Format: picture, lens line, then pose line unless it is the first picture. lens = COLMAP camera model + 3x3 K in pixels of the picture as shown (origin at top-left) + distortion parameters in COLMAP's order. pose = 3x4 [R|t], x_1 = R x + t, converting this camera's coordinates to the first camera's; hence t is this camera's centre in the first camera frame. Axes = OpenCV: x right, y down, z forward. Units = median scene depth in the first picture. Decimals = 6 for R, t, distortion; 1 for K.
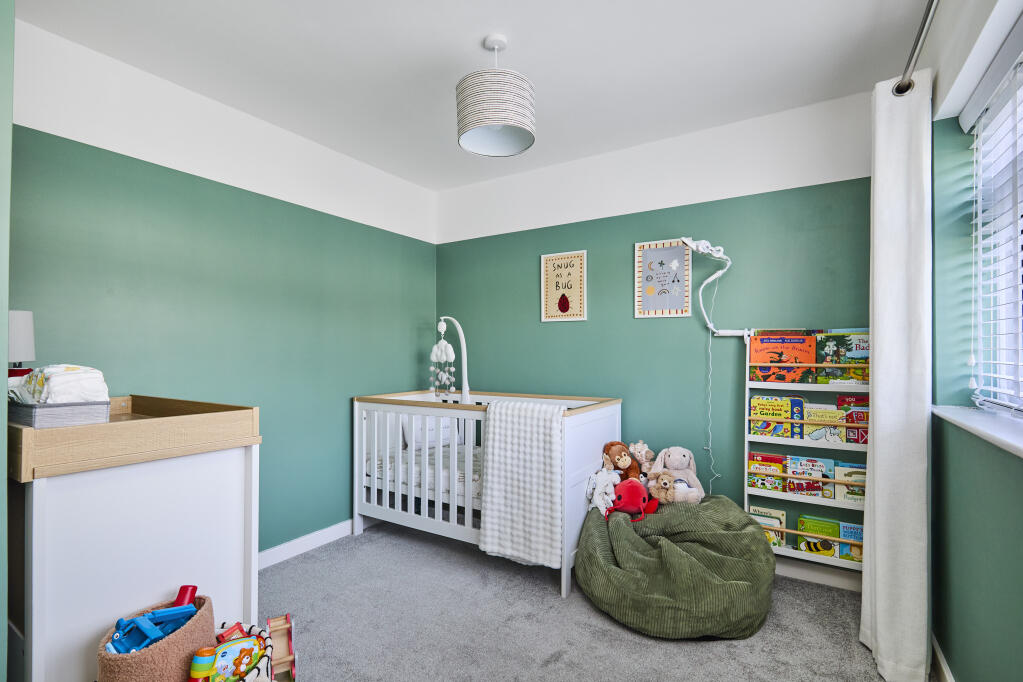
lens RADIAL K [[478.5, 0, 513.0], [0, 478.5, 349.6], [0, 0, 1]] dist [0.001697, 0.000080]
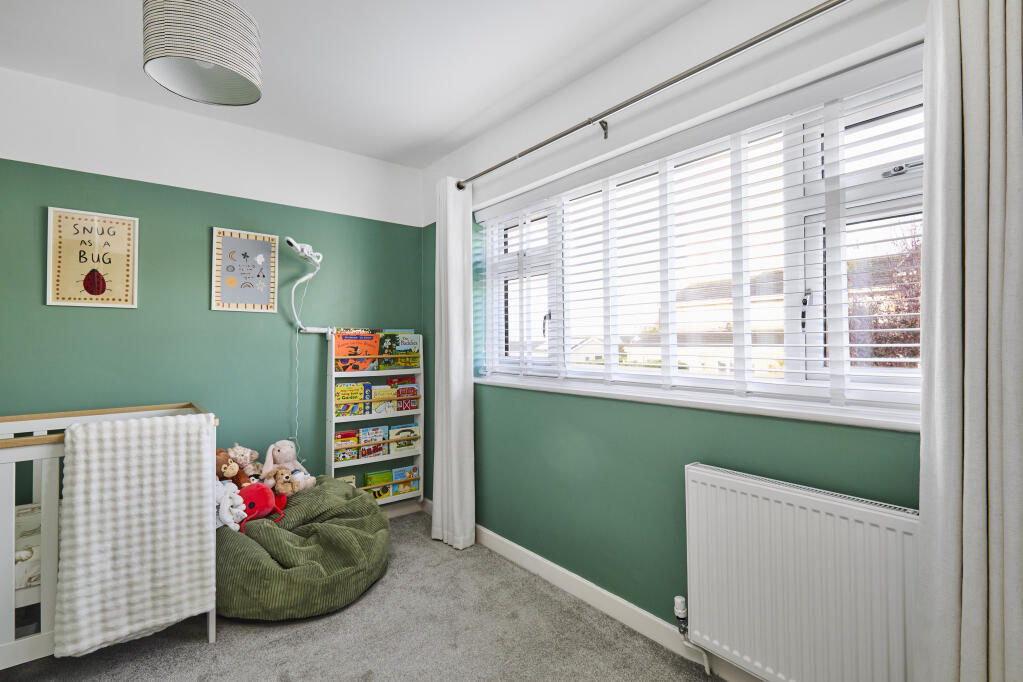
lens RADIAL K [[469.0, 0, 511.5], [0, 469.0, 341.0], [0, 0, 1]] dist [-0.001032, -0.000191]
pose [[0.332668, 0.002697, 0.943040, -0.459967], [0.002723, 0.999989, -0.003821, -0.004009], [-0.943040, 0.003839, 0.332657, 0.217011]]
